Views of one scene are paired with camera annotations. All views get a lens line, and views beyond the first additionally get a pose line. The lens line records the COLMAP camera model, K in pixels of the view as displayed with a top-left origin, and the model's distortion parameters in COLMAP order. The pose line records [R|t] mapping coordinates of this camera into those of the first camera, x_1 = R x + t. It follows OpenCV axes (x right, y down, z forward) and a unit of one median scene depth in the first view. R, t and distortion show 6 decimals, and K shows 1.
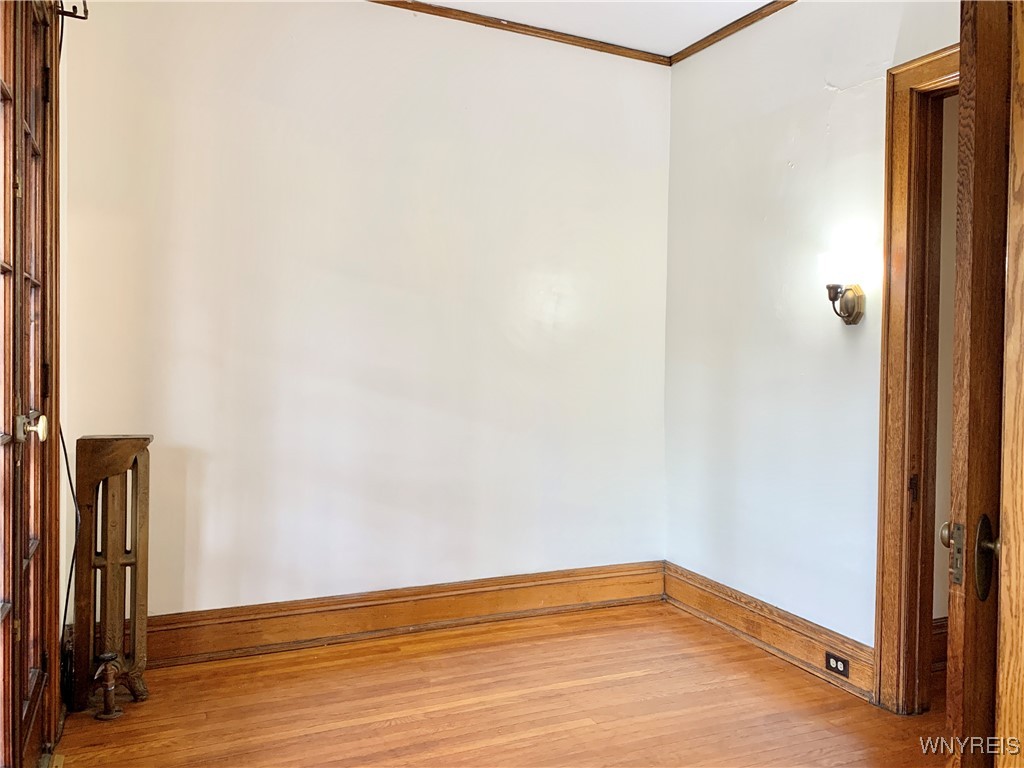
lens RADIAL K [[795.1, 0, 510.2], [0, 795.1, 380.8], [0, 0, 1]] dist [0.070279, -0.093492]
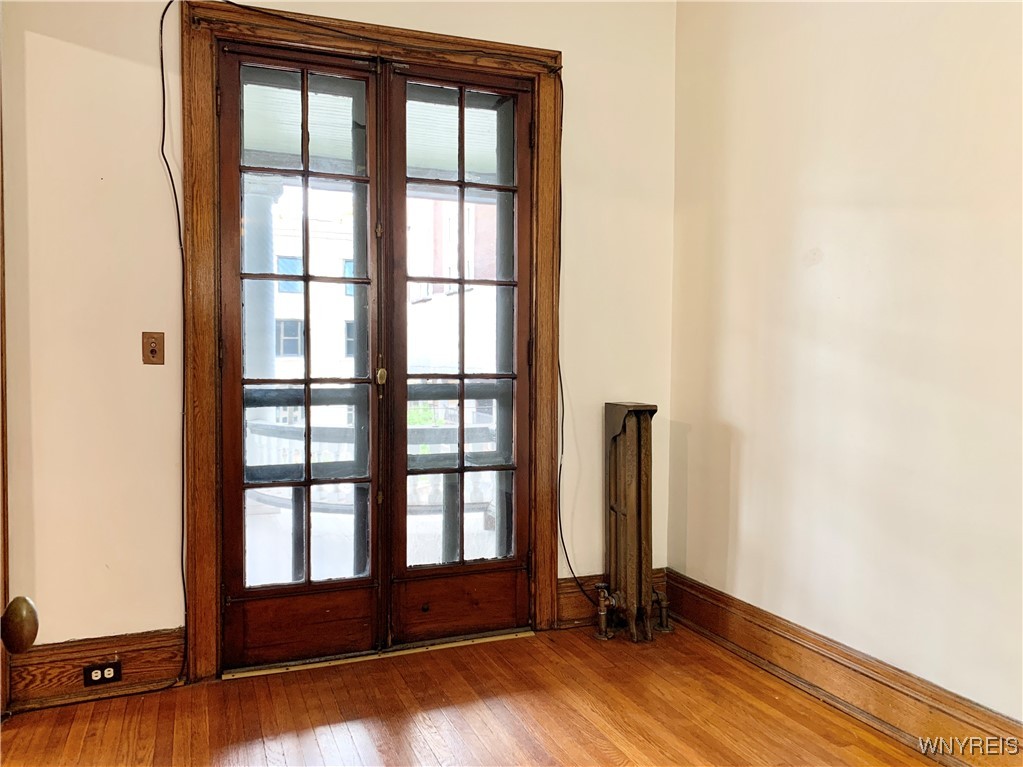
lens RADIAL K [[794.3, 0, 510.1], [0, 794.3, 385.4], [0, 0, 1]] dist [0.070279, -0.093492]
pose [[-0.057705, 0.002950, -0.998329, 0.582942], [-0.027333, 0.999616, 0.004533, 0.037211], [0.997959, 0.027549, -0.057602, 0.786274]]
